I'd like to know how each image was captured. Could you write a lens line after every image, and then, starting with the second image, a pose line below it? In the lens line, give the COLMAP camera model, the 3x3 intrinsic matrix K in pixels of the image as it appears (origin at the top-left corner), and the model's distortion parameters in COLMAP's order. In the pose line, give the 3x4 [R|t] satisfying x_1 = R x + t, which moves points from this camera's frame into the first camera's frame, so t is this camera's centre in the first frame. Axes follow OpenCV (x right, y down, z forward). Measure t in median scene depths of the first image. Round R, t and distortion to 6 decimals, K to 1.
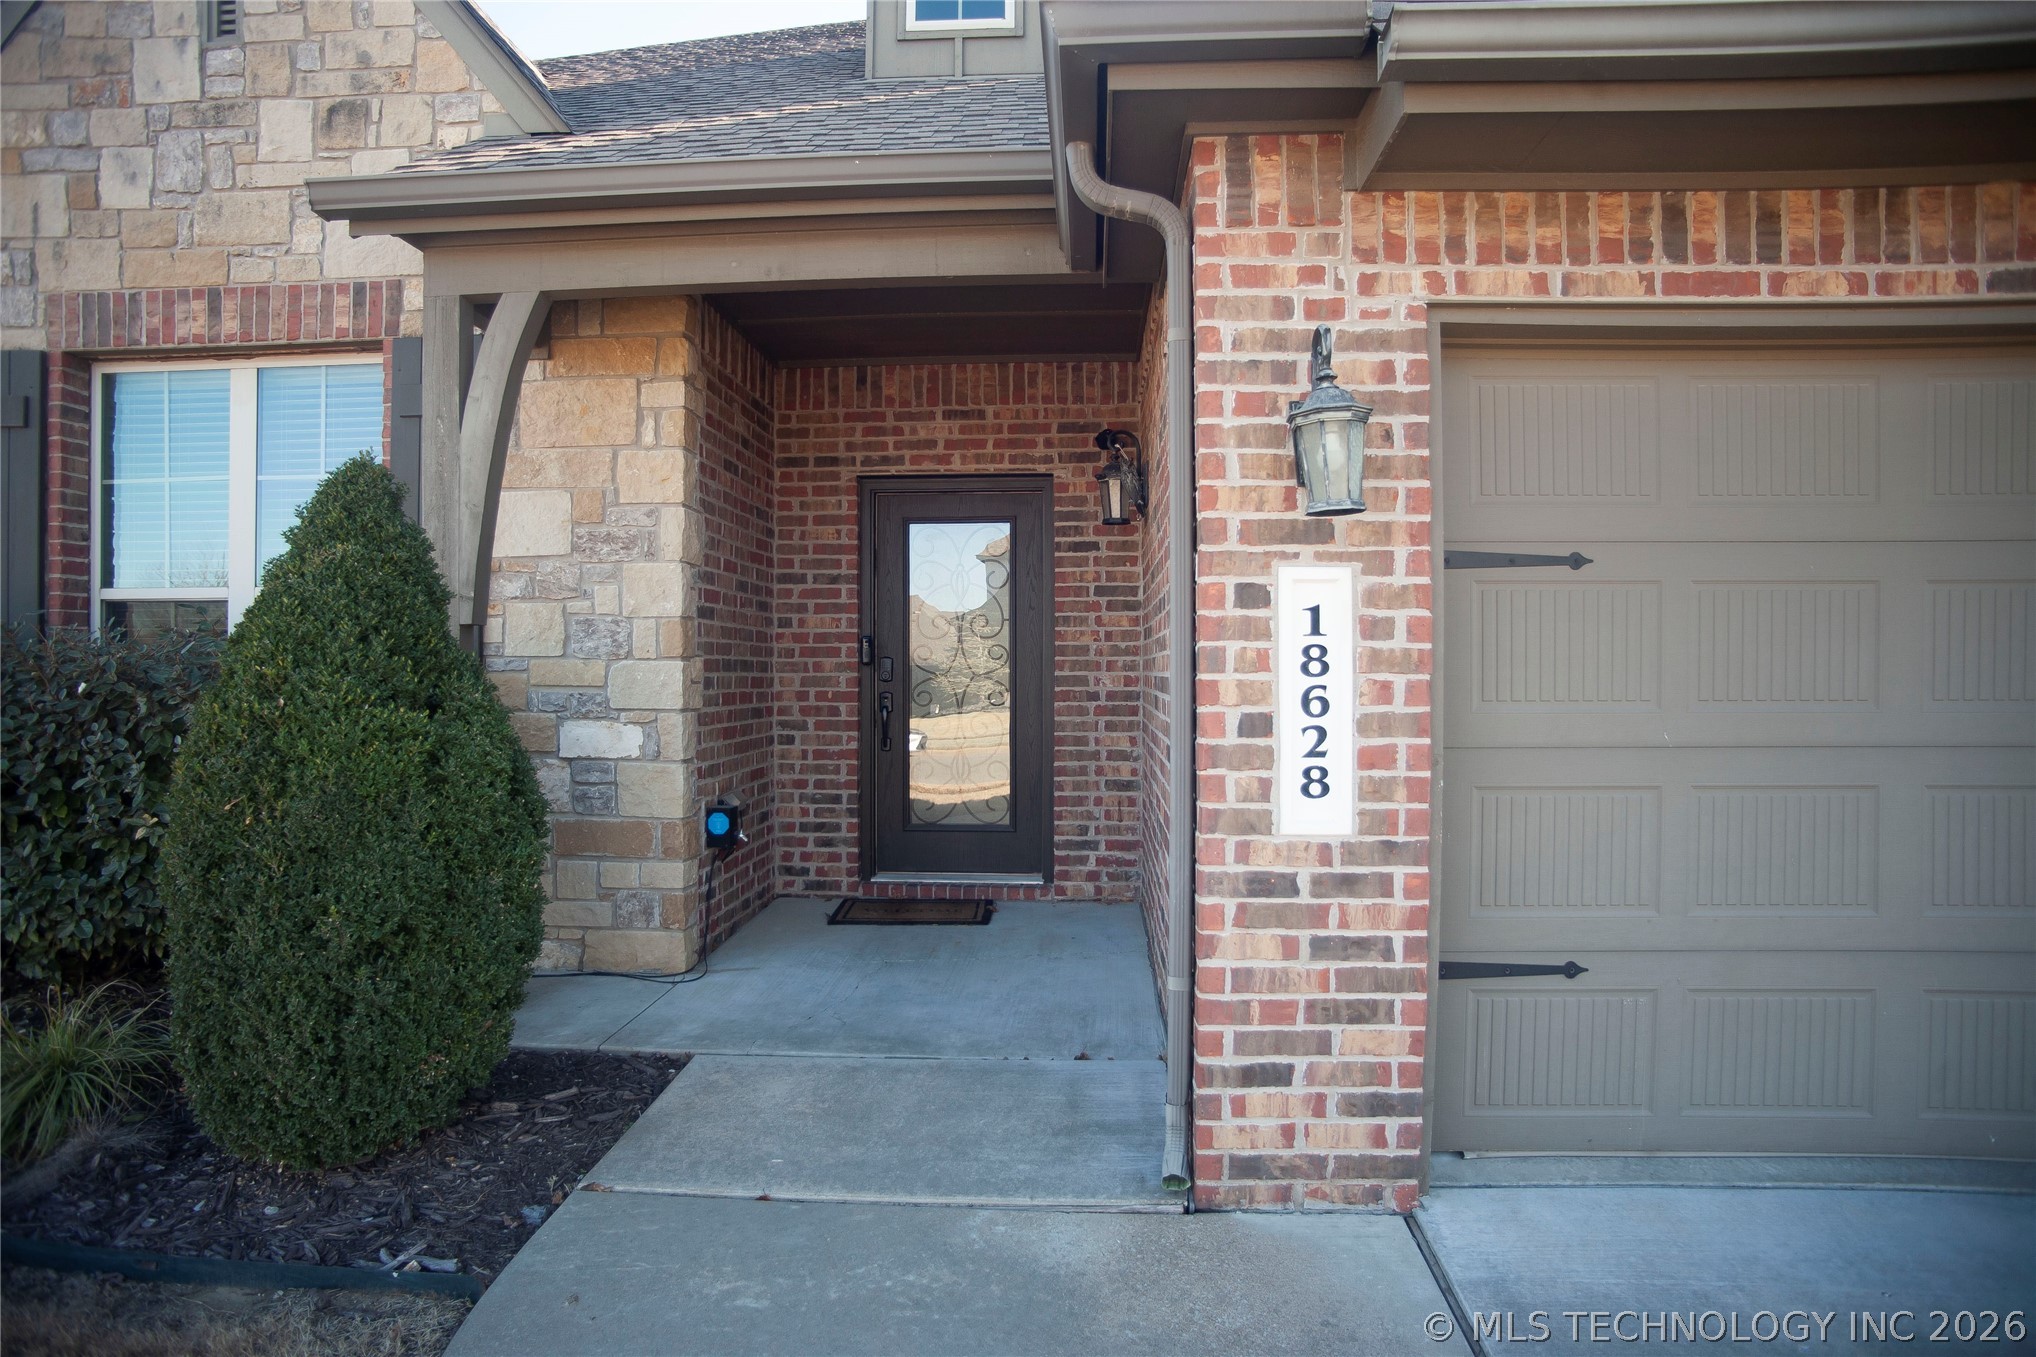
lens RADIAL K [[1111.8, 0, 1018.0], [0, 1111.8, 678.5], [0, 0, 1]] dist [-0.109504, 0.057923]
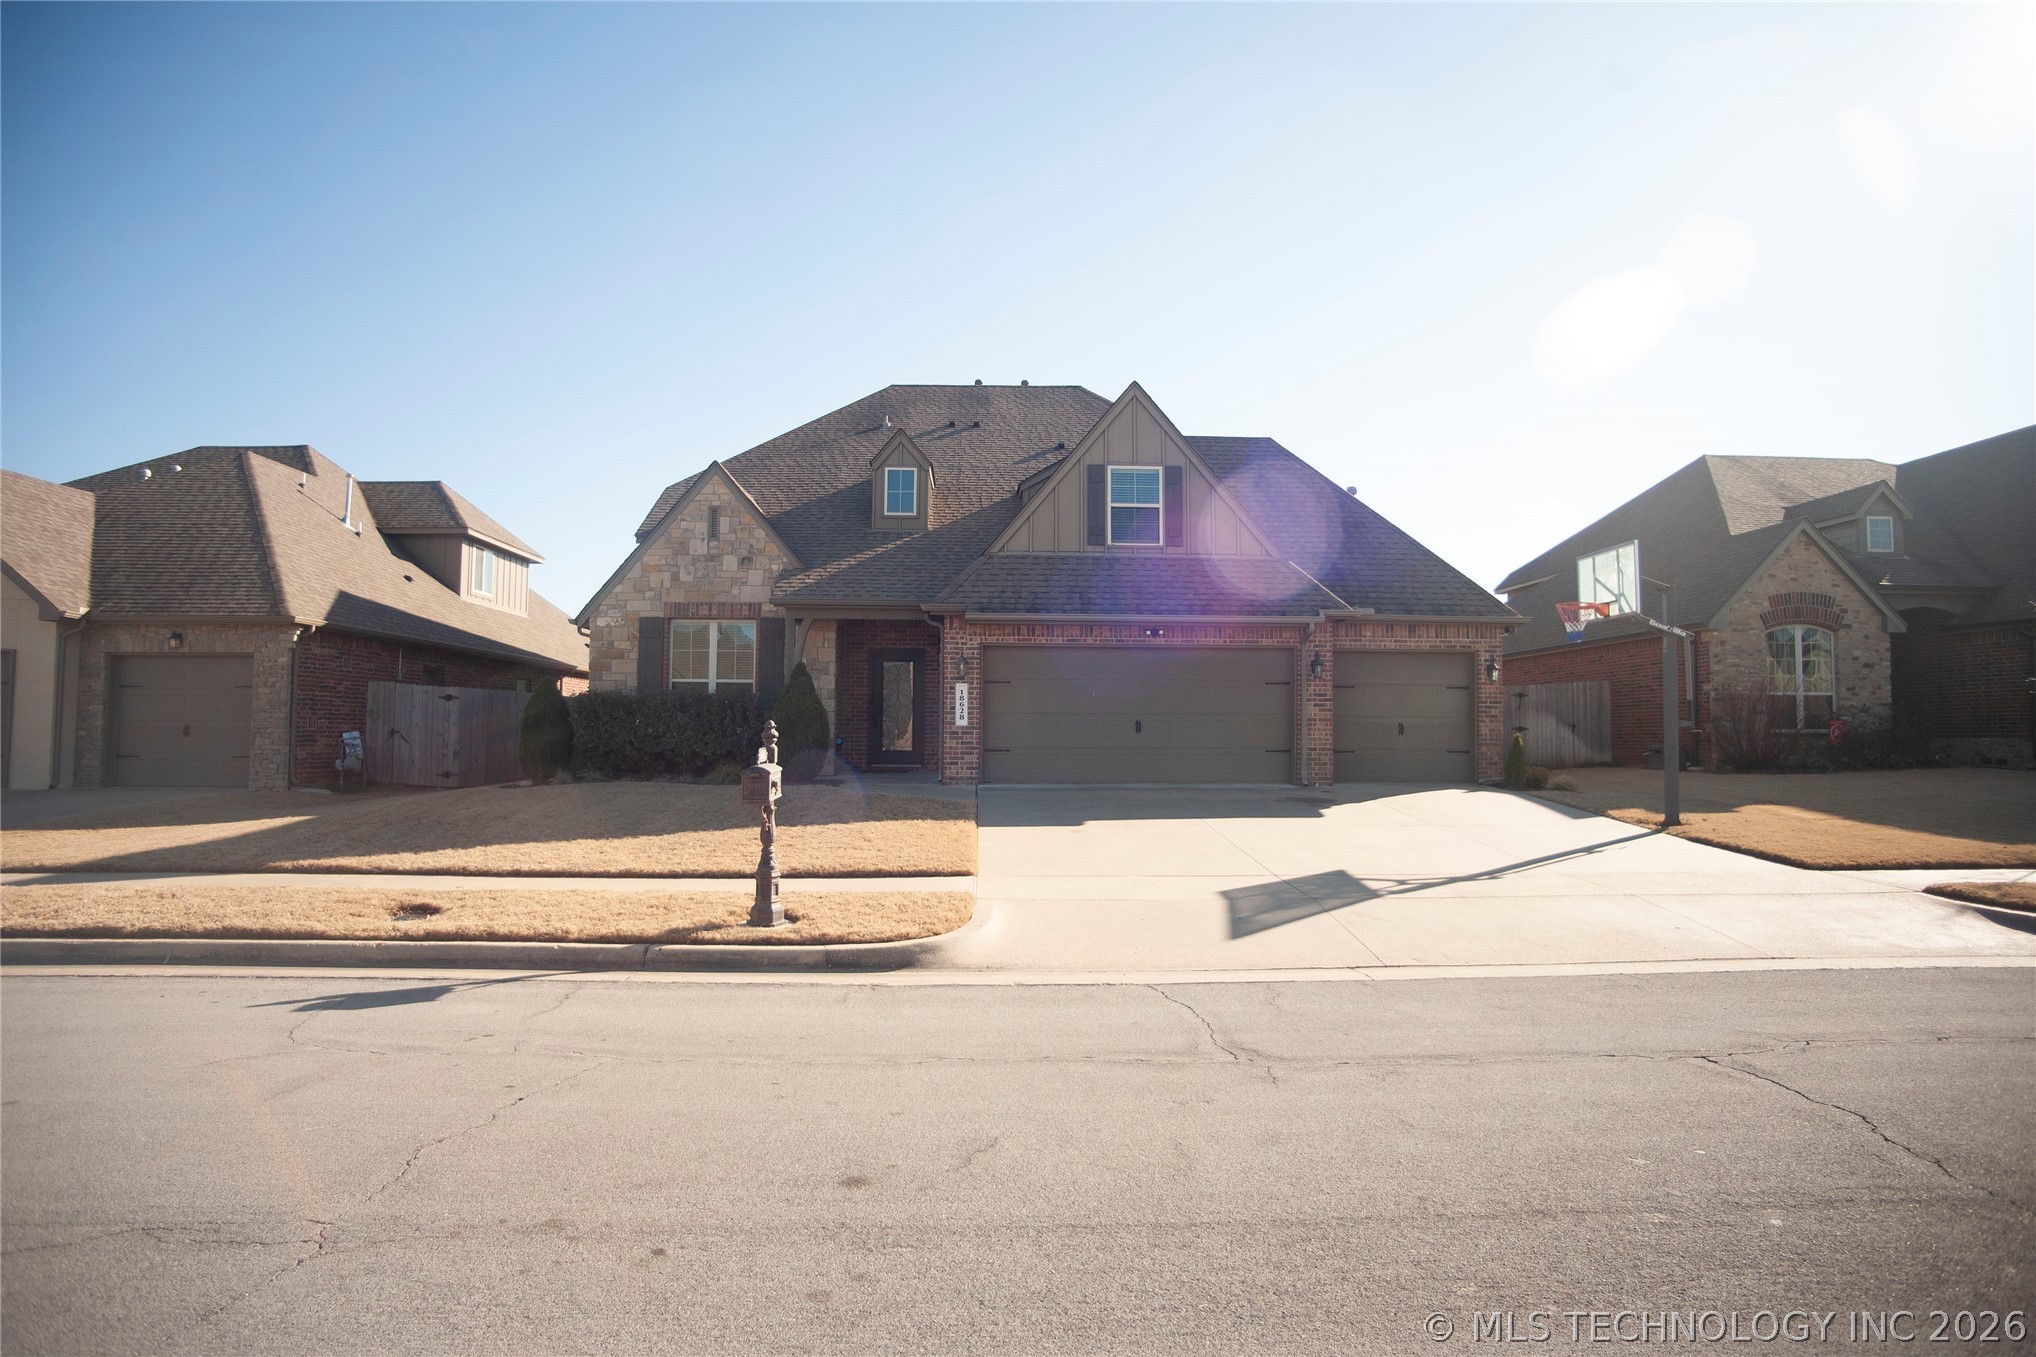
lens RADIAL K [[1111.8, 0, 1018.0], [0, 1111.8, 678.5], [0, 0, 1]] dist [-0.109504, 0.057923]
pose [[0.995404, 0.012557, 0.094940, -0.012581], [-0.006955, 0.998227, -0.059106, 0.146474], [-0.095514, 0.058174, 0.993727, -3.209107]]
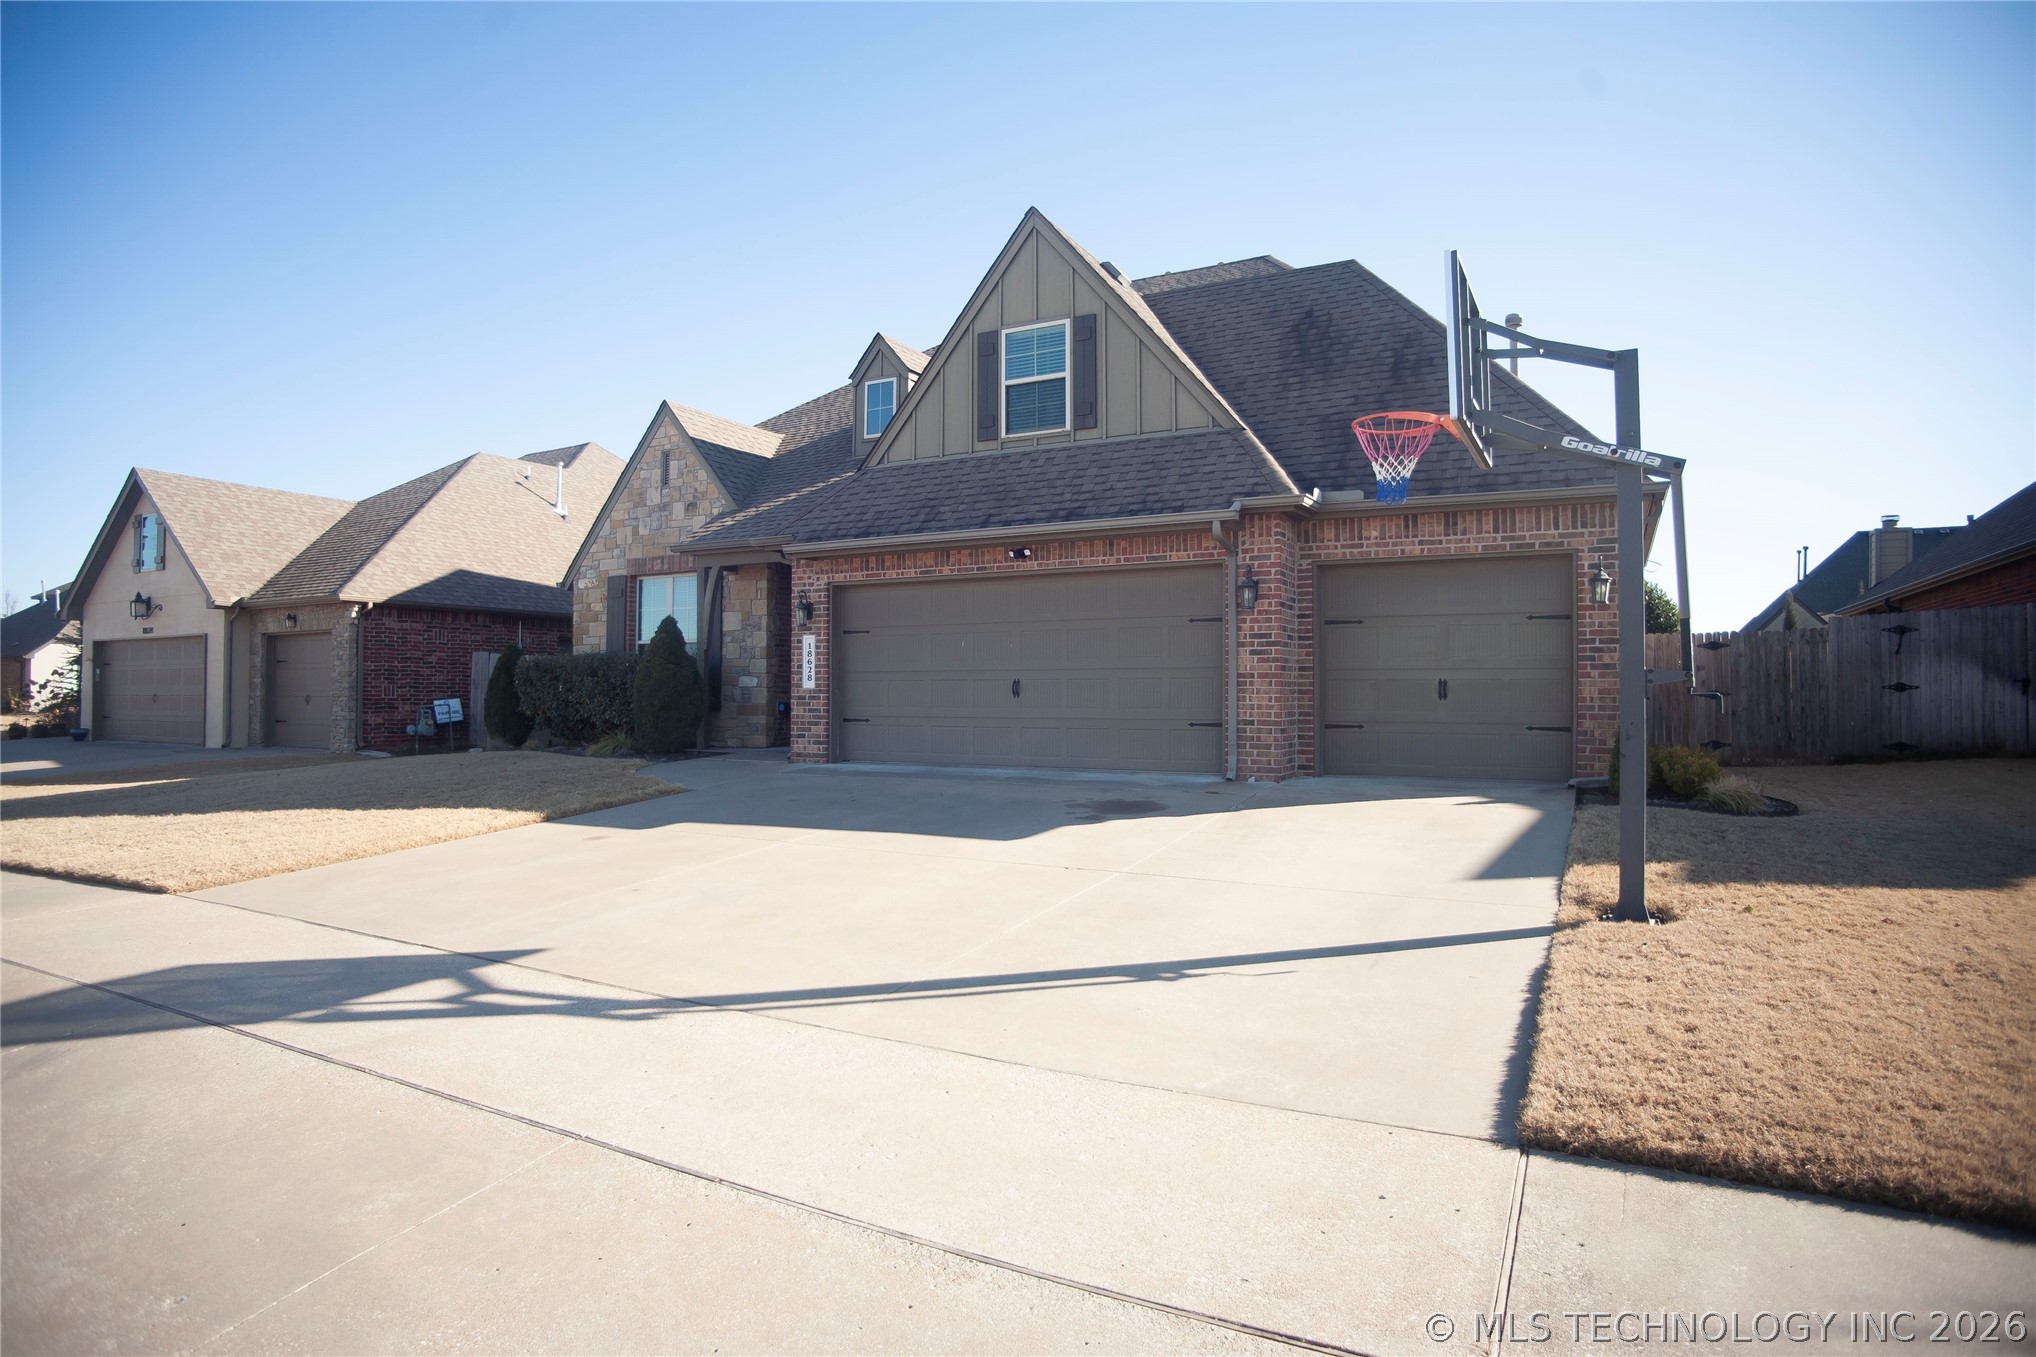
lens RADIAL K [[1111.8, 0, 1018.0], [0, 1111.8, 678.5], [0, 0, 1]] dist [-0.109504, 0.057923]
pose [[0.908288, -0.002429, -0.418338, 1.923836], [-0.007762, 0.999713, -0.022656, 0.120858], [0.418273, 0.023825, 0.908009, -1.898004]]
